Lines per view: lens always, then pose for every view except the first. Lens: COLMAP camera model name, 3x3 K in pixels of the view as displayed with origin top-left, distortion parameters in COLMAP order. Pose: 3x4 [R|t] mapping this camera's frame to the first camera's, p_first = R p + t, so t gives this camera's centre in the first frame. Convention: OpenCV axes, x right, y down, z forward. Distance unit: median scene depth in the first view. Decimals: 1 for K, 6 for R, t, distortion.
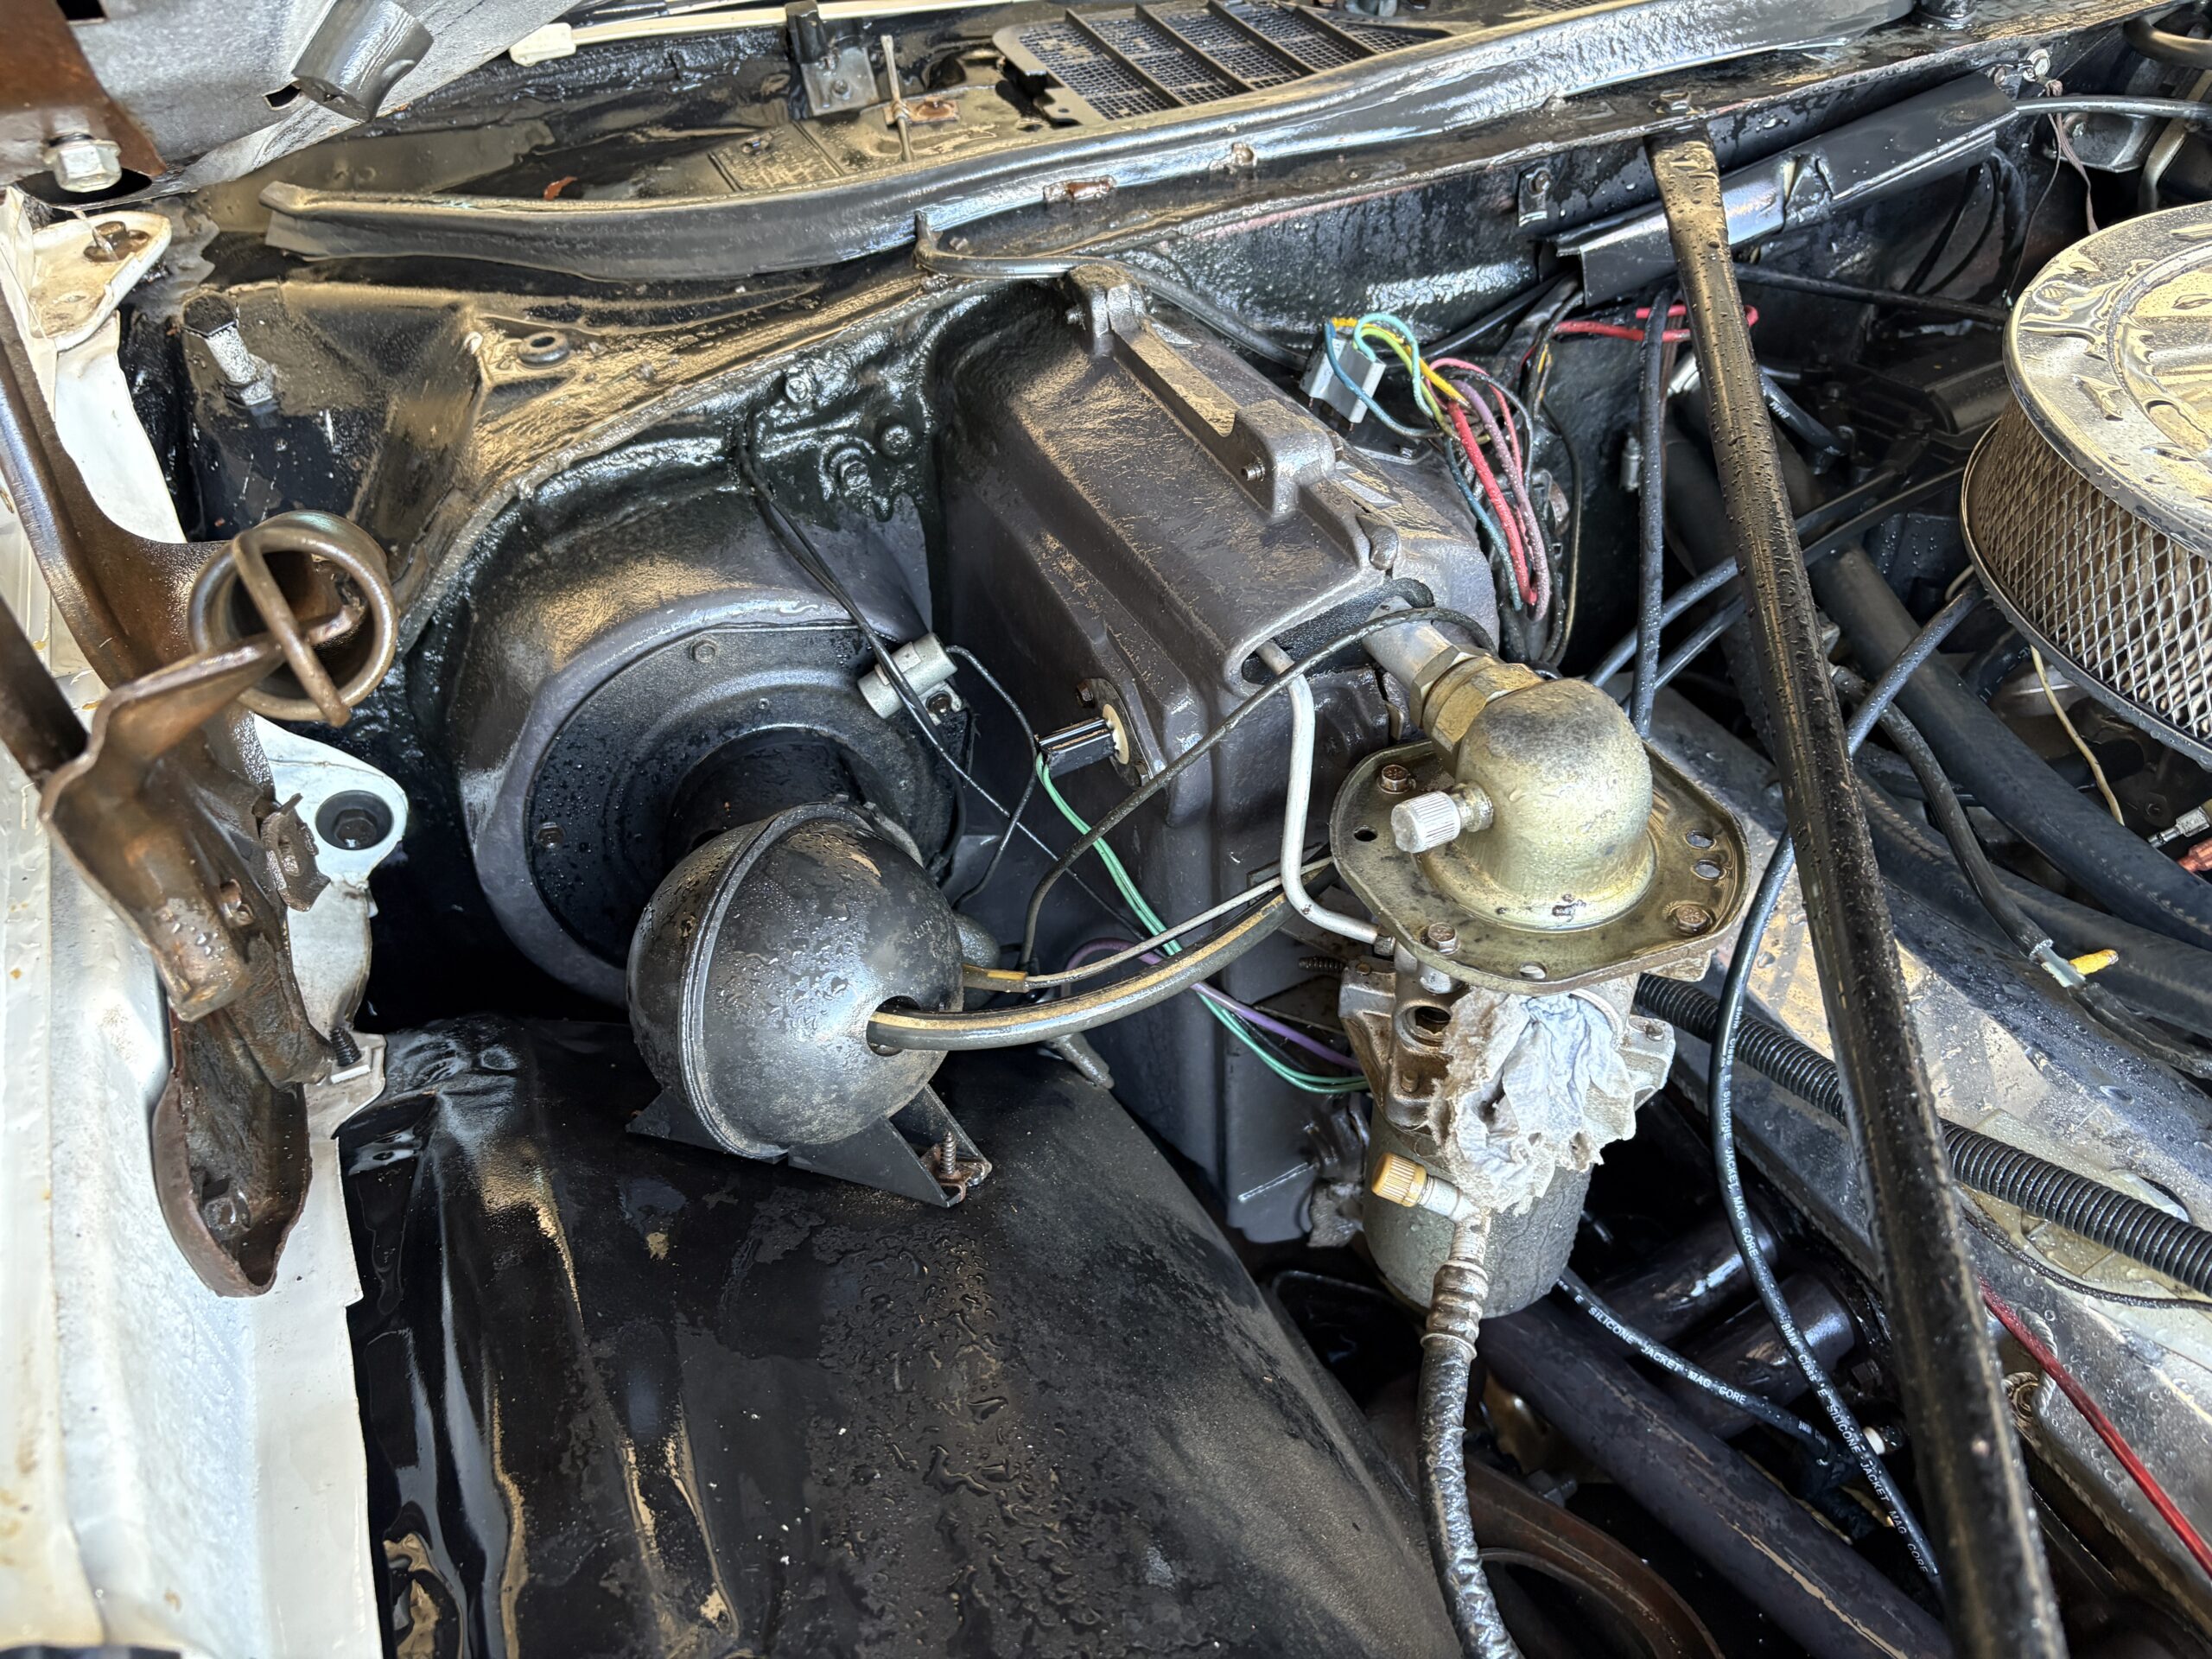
lens RADIAL K [[1636.9, 0, 1069.5], [0, 1636.9, 818.3], [0, 0, 1]] dist [0.005318, 0.002068]
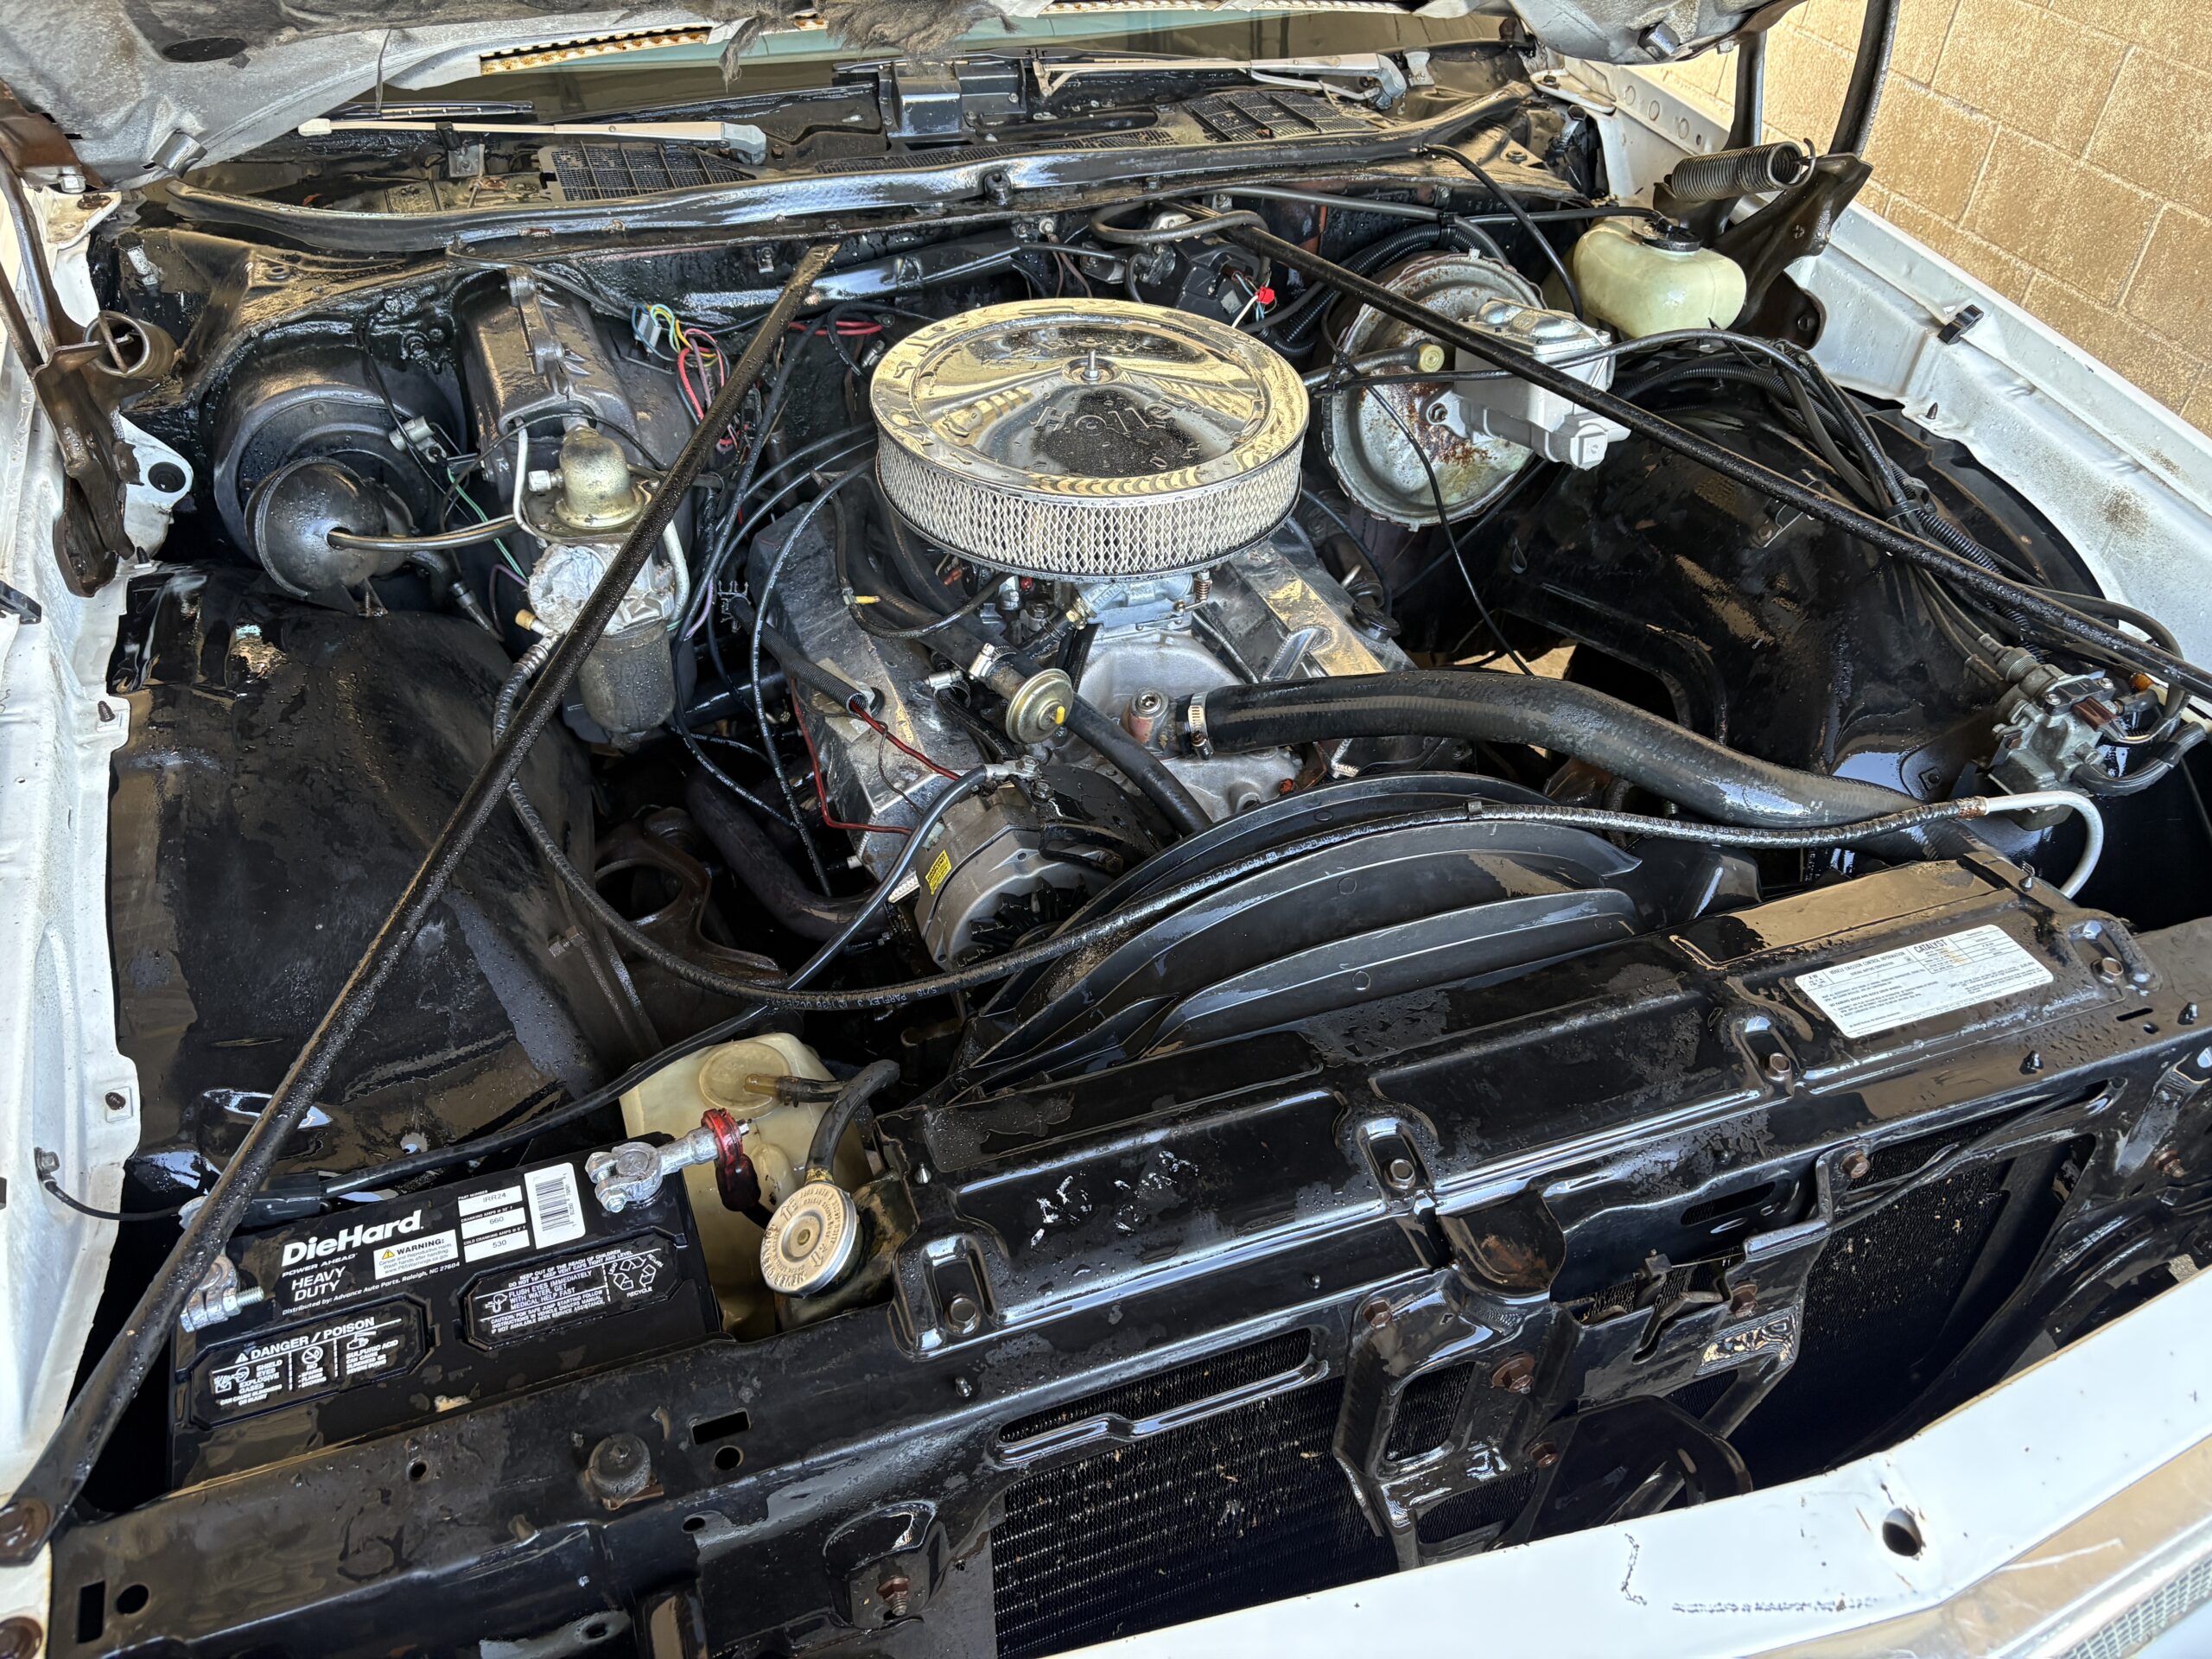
lens RADIAL K [[1673.4, 0, 1069.8], [0, 1673.4, 833.6], [0, 0, 1]] dist [0.051198, -0.058189]
pose [[0.993378, 0.114853, 0.002953, 0.809783], [-0.114818, 0.993334, -0.010241, 0.359275], [-0.004110, 0.009835, 0.999943, -1.260561]]
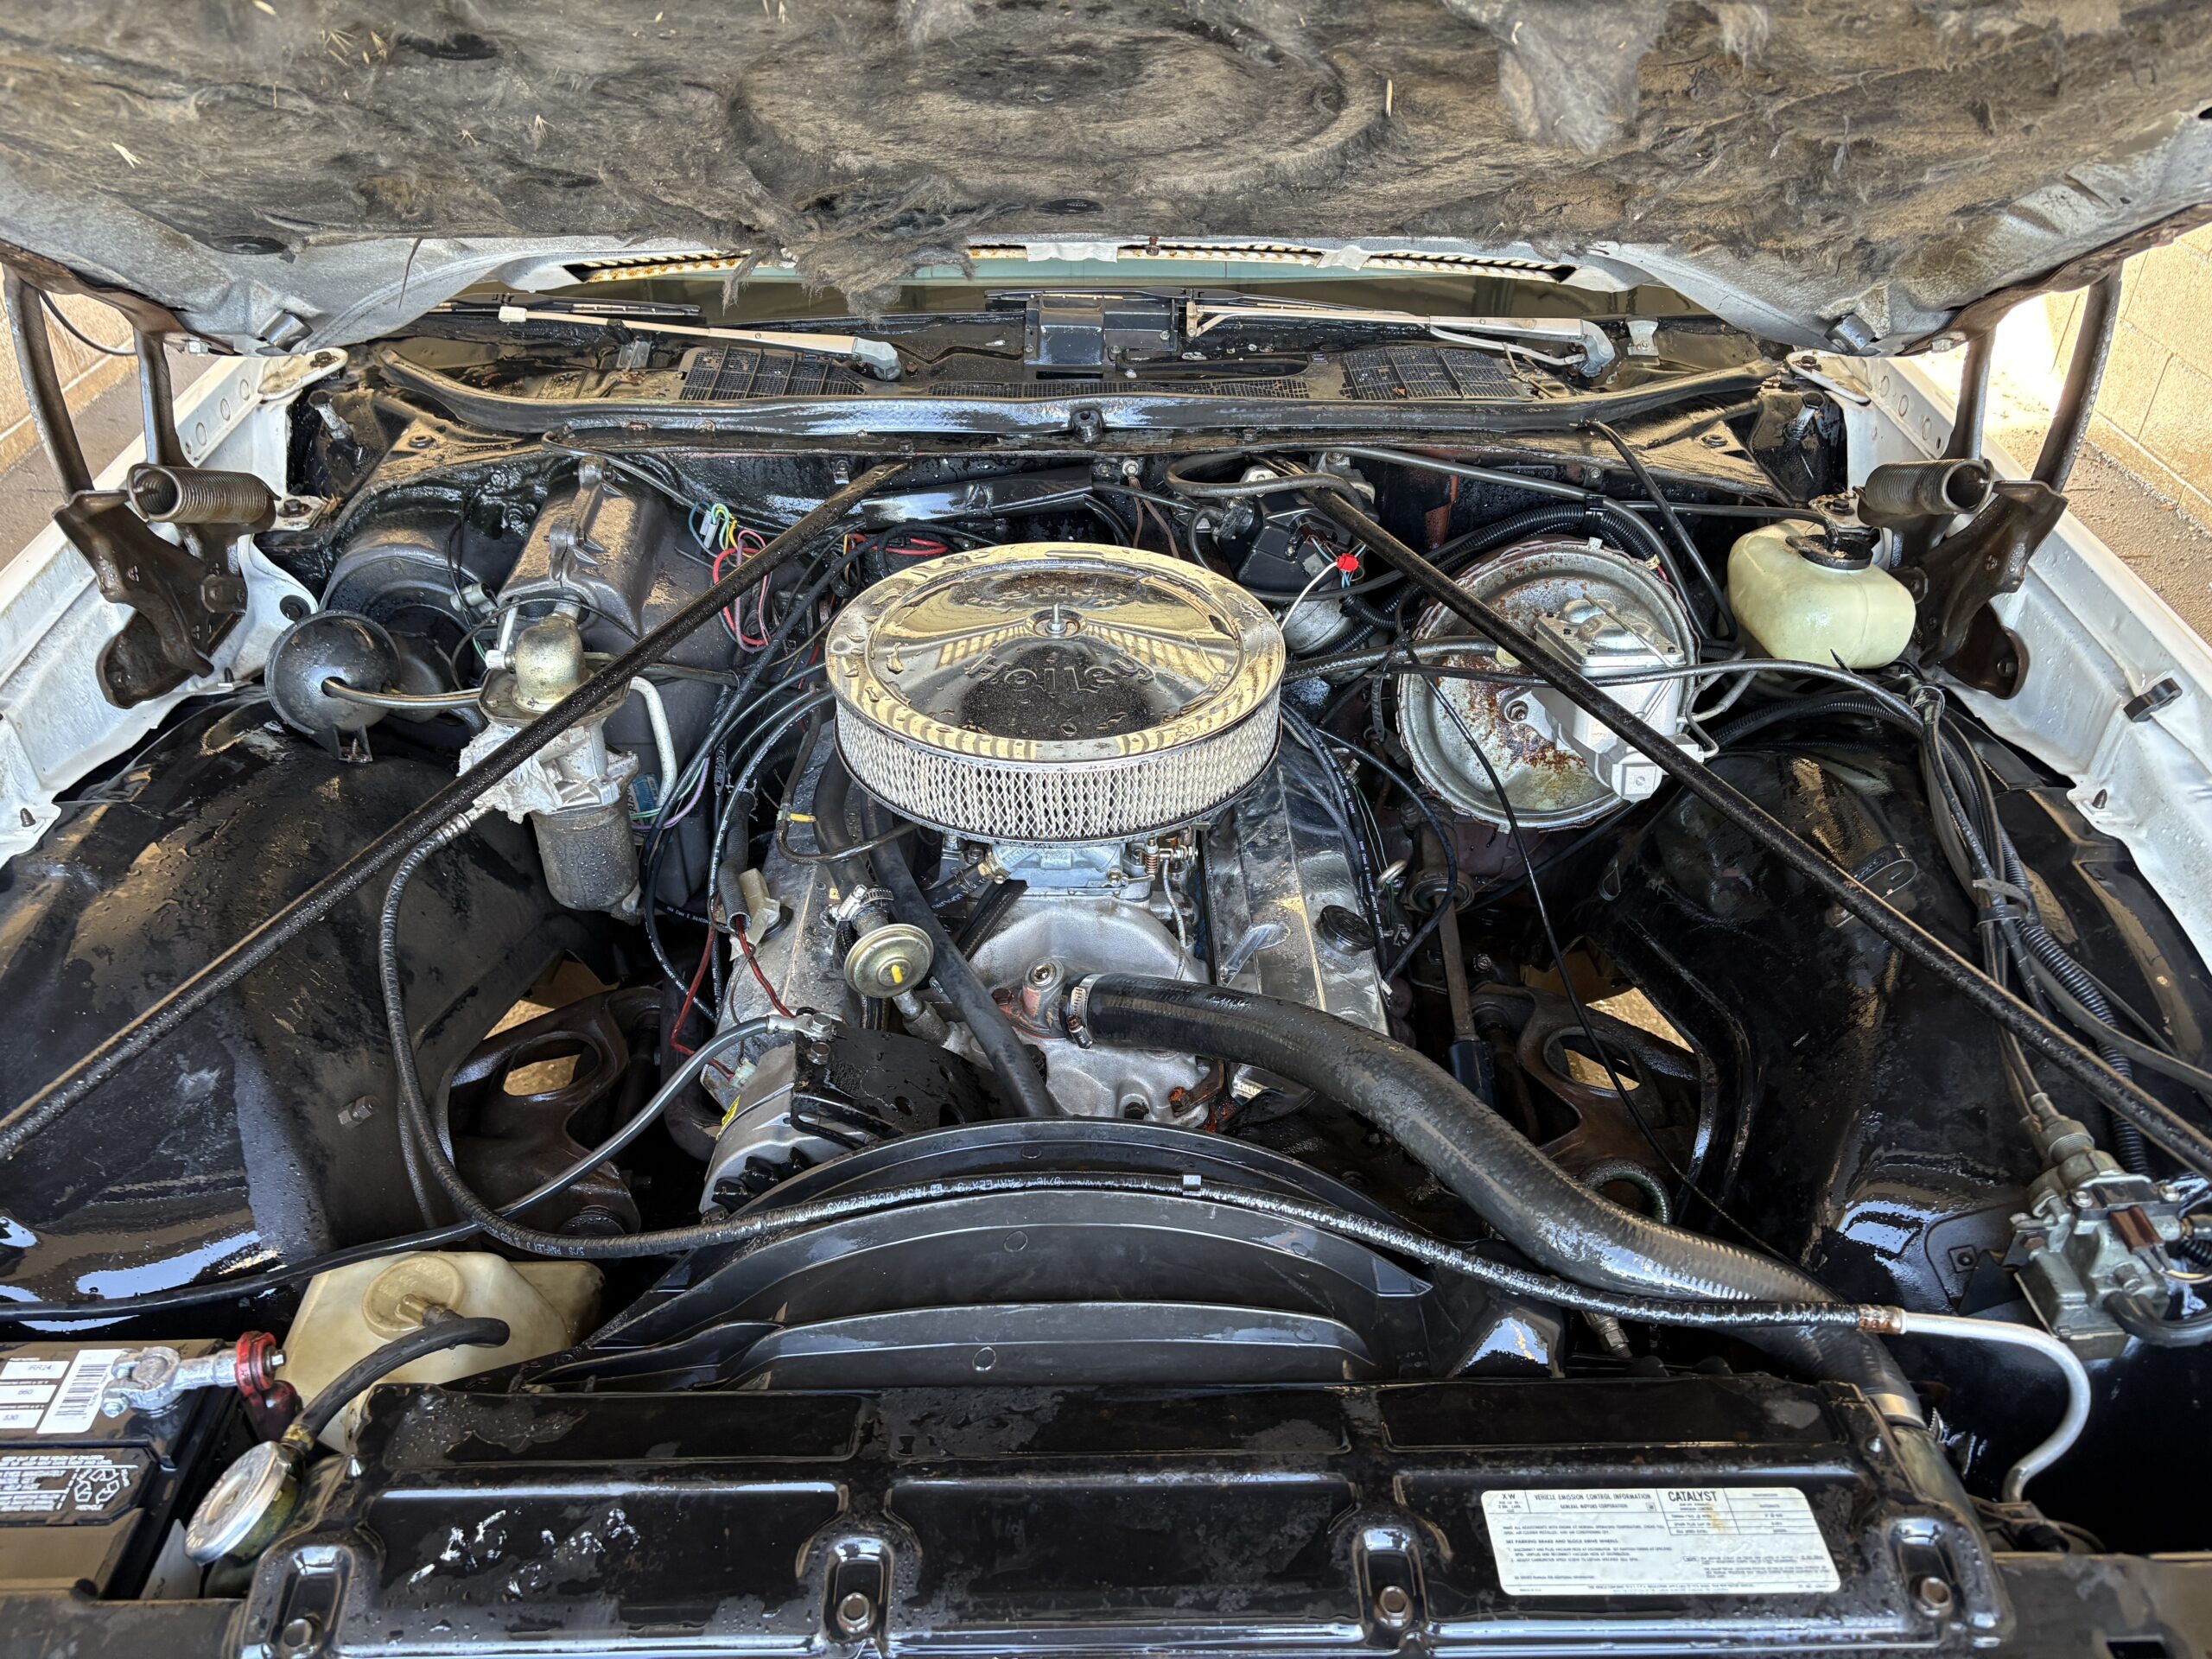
lens RADIAL K [[1661.3, 0, 1128.3], [0, 1661.3, 828.9], [0, 0, 1]] dist [0.047595, -0.054071]
pose [[0.917807, 0.273651, -0.287653, 1.492777], [-0.300418, 0.952360, -0.052532, 0.072030], [0.259574, 0.134630, 0.956293, -1.001047]]
